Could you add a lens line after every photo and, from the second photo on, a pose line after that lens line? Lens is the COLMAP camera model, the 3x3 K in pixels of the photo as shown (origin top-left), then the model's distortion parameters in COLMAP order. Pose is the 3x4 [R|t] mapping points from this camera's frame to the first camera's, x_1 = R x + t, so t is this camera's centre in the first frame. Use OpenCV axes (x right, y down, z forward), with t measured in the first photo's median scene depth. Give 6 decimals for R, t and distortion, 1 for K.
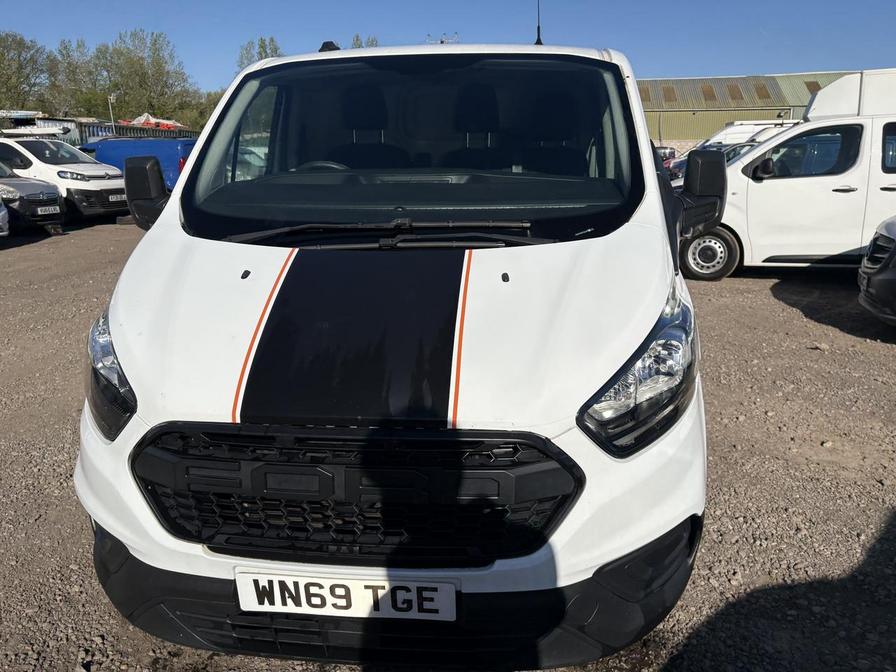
lens RADIAL K [[685.5, 0, 448.0], [0, 685.5, 336.0], [0, 0, 1]] dist [0.069718, -0.078779]
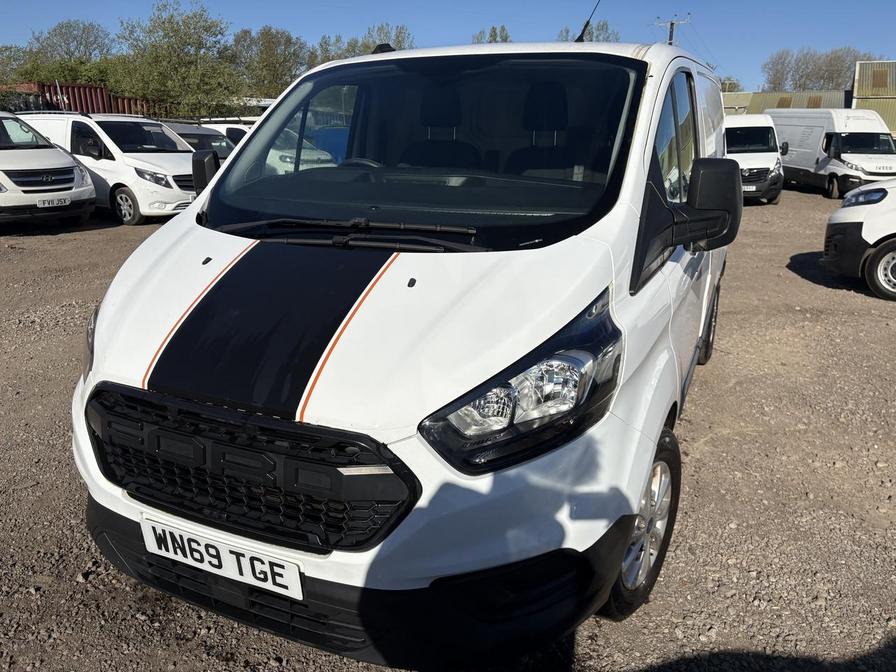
lens RADIAL K [[685.5, 0, 448.0], [0, 685.5, 336.0], [0, 0, 1]] dist [0.069718, -0.078779]
pose [[0.945592, 0.105129, -0.307901, 0.411318], [-0.099616, 0.994458, 0.033615, -0.041428], [0.309729, -0.001115, 0.950824, 0.044726]]
